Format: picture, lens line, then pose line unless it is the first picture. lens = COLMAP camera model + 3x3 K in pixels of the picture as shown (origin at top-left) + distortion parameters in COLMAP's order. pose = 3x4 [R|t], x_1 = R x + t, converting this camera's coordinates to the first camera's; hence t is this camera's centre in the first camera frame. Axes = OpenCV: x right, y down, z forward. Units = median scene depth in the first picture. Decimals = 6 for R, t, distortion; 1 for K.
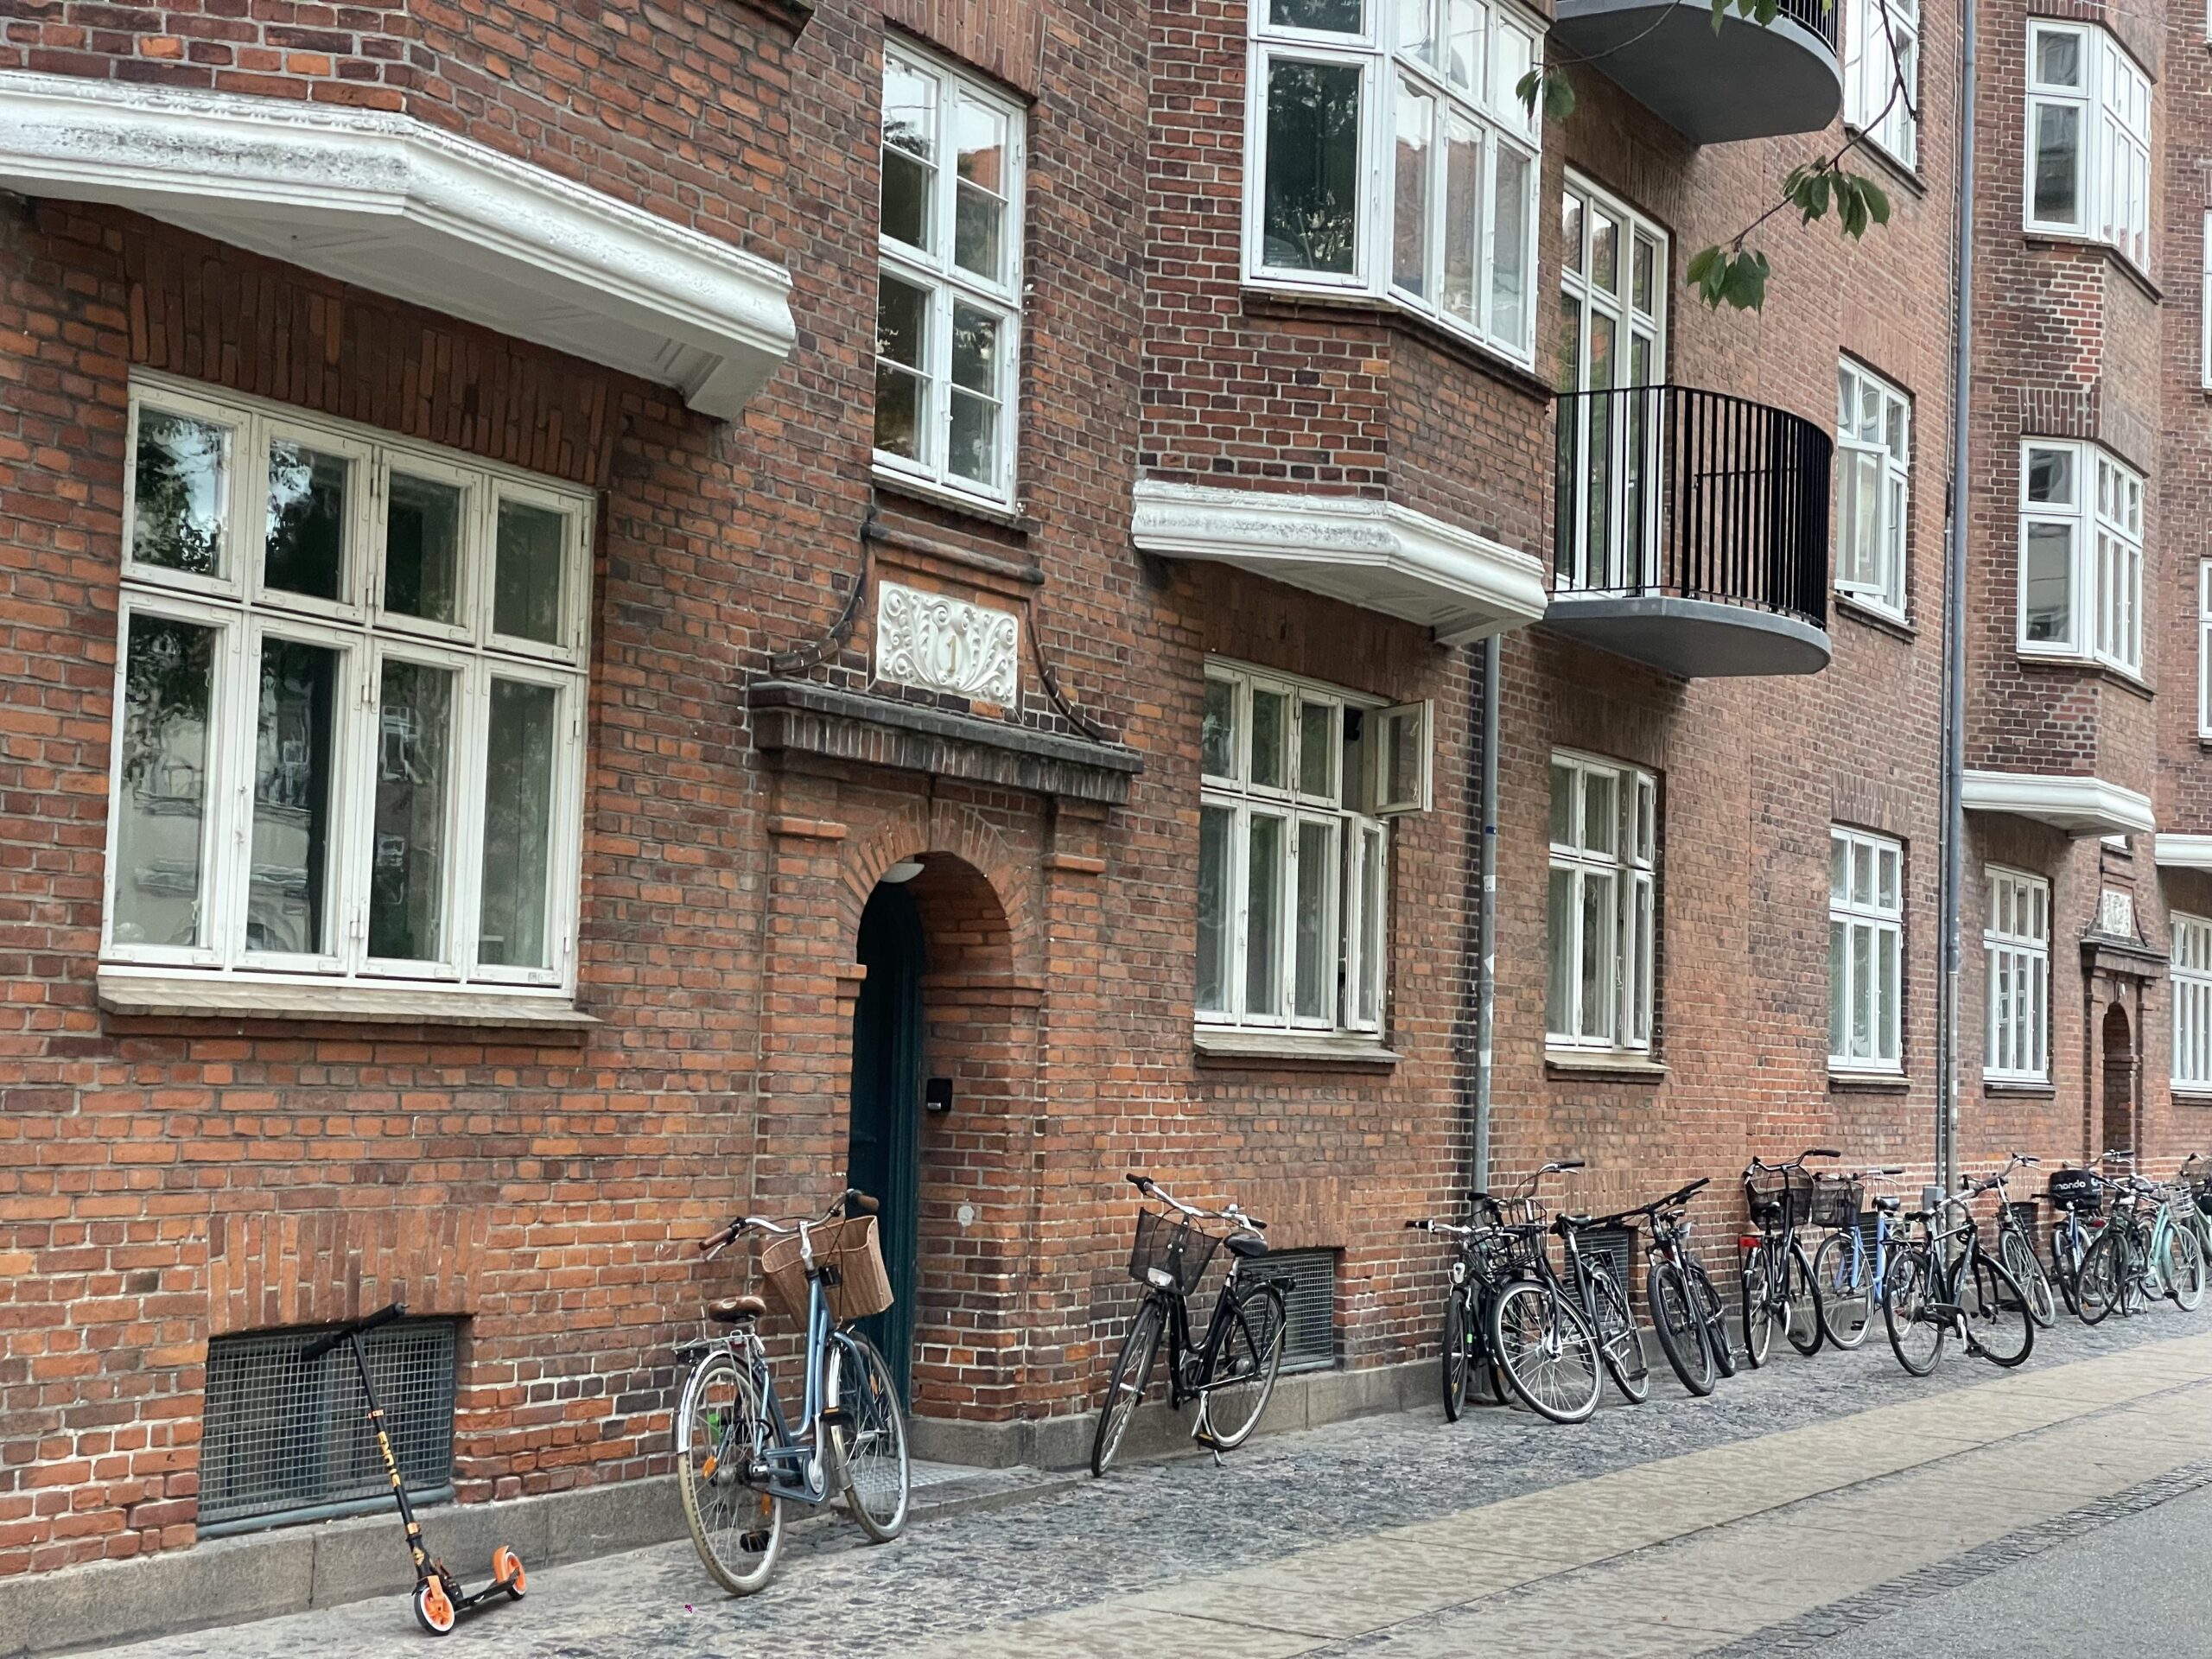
lens RADIAL K [[3358.6, 0, 1115.4], [0, 3358.6, 826.3], [0, 0, 1]] dist [0.204332, 0.000000]
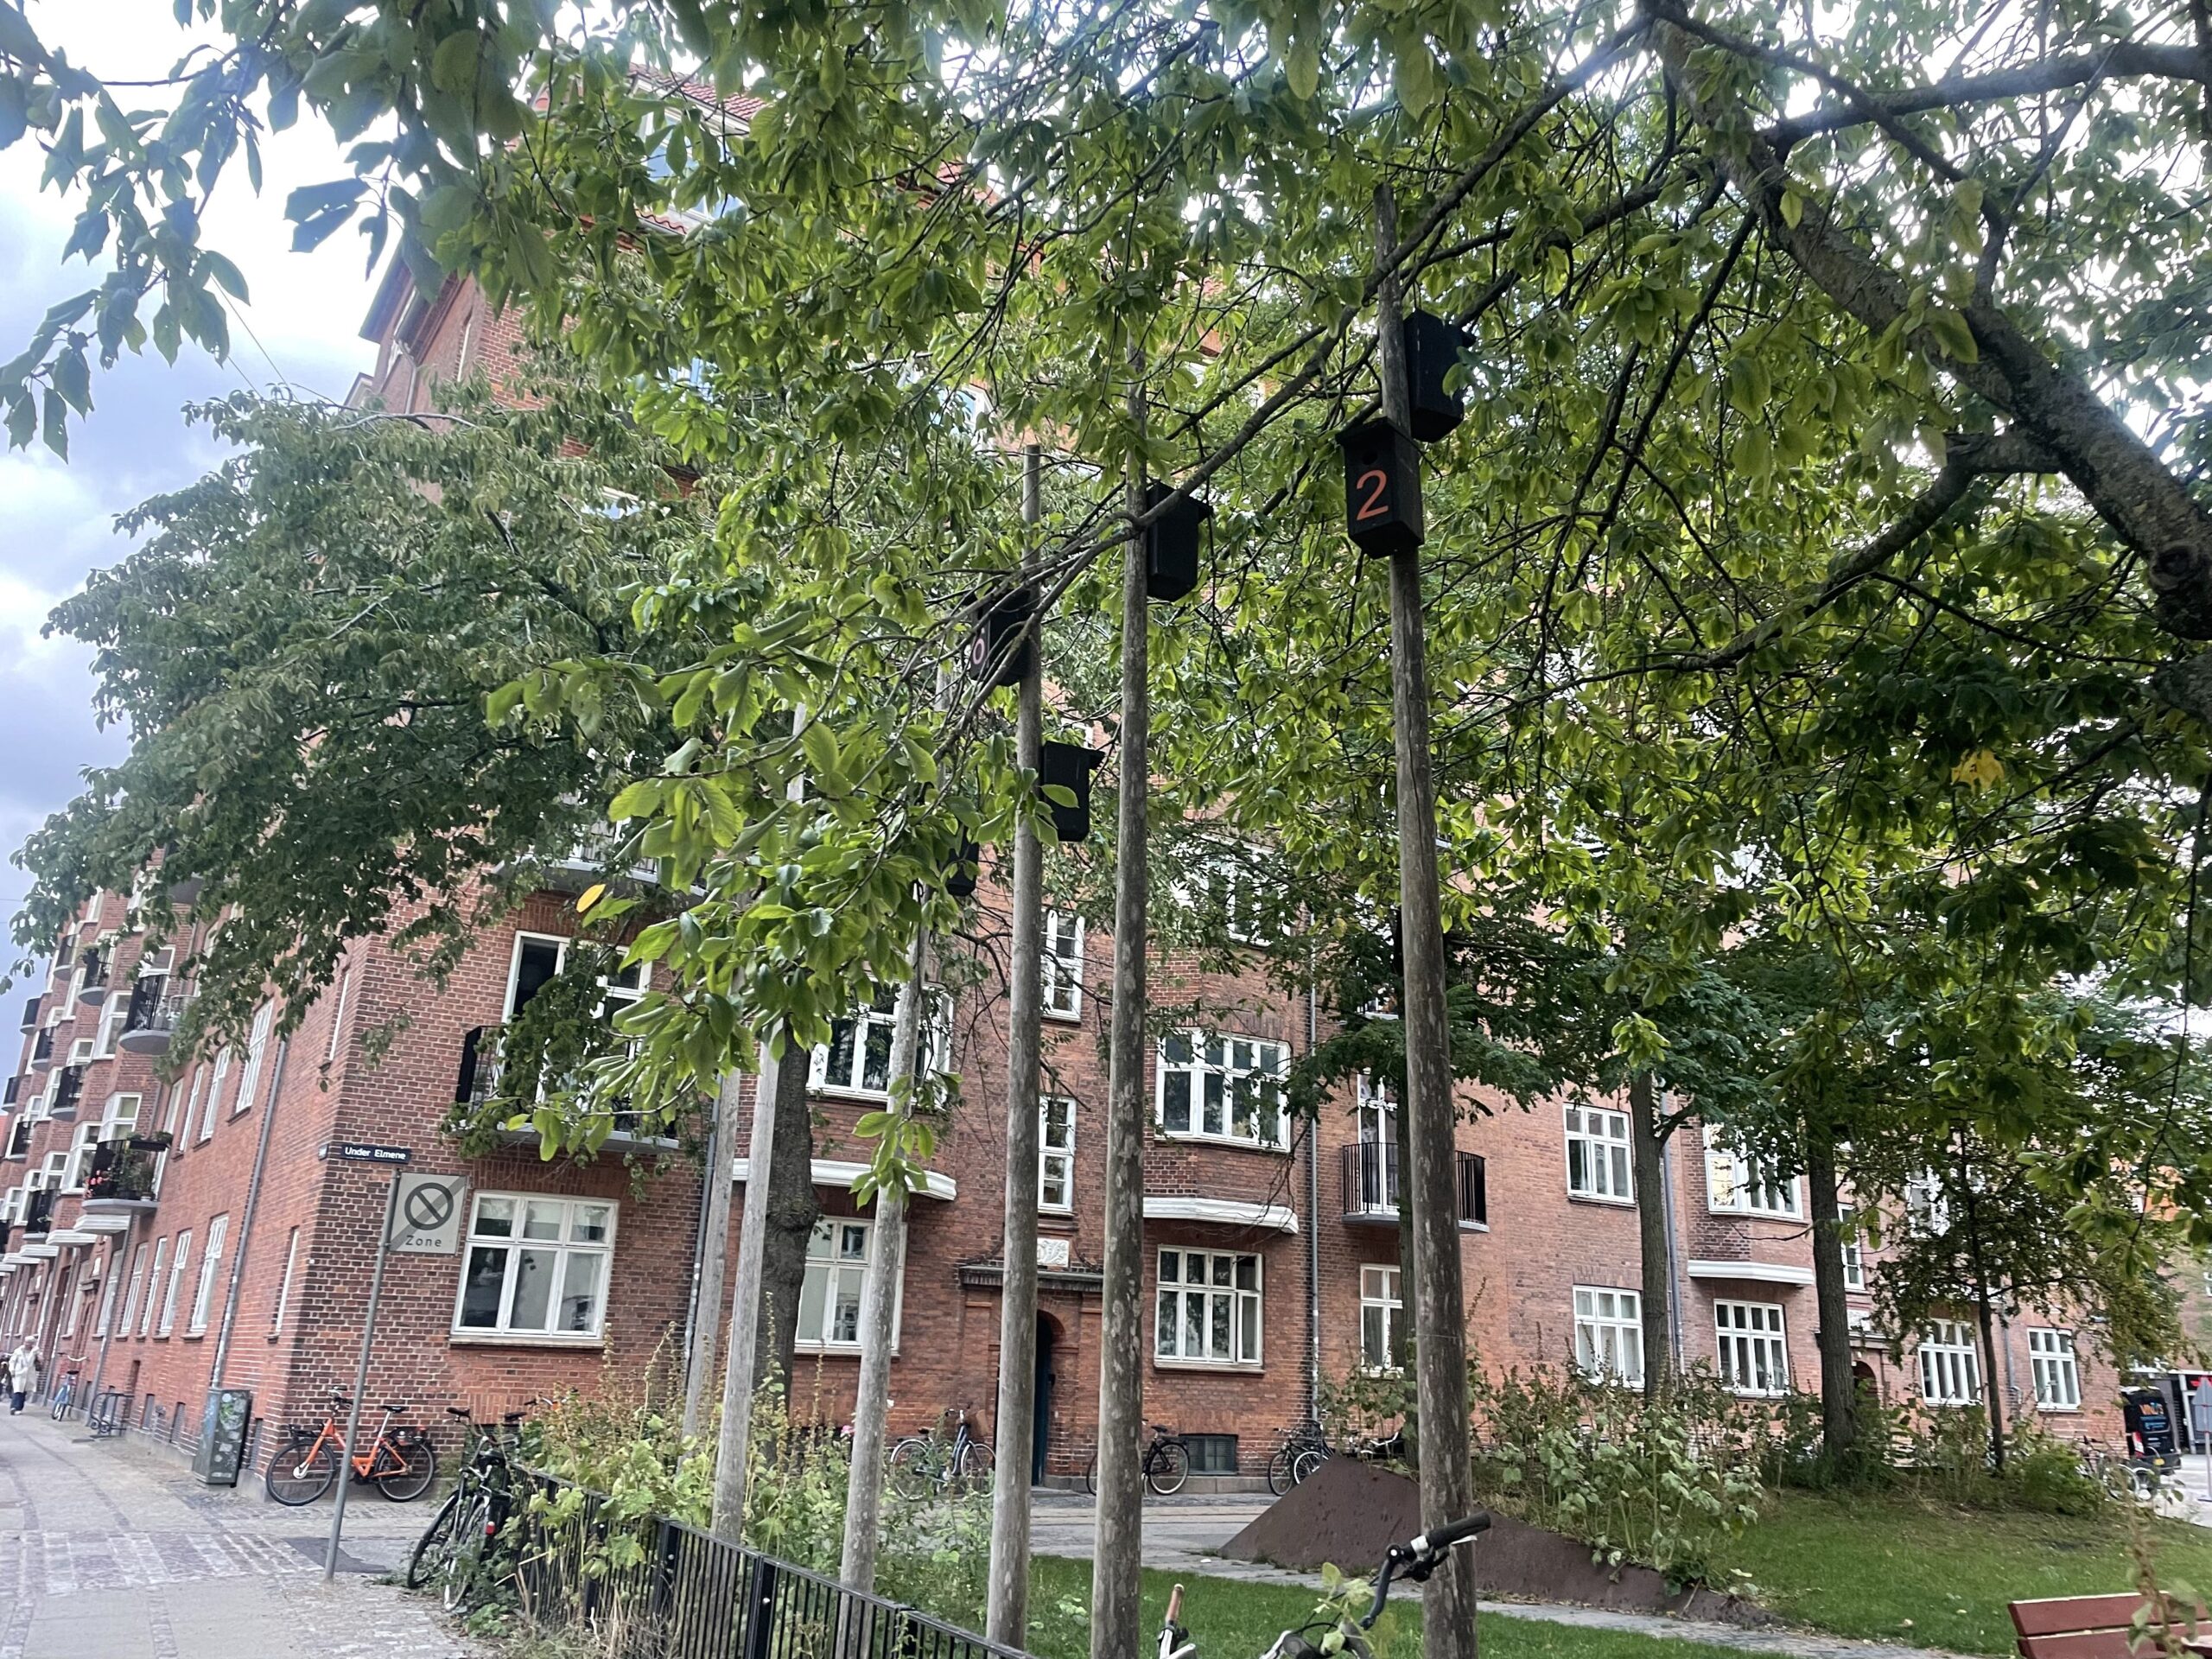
lens RADIAL K [[1677.6, 0, 1115.2], [0, 1677.6, 837.9], [0, 0, 1]] dist [0.107638, -0.054045]
pose [[0.897008, -0.136098, -0.420539, 0.806905], [0.026564, 0.966296, -0.256058, -0.013329], [0.441215, 0.218514, 0.870391, -0.644931]]
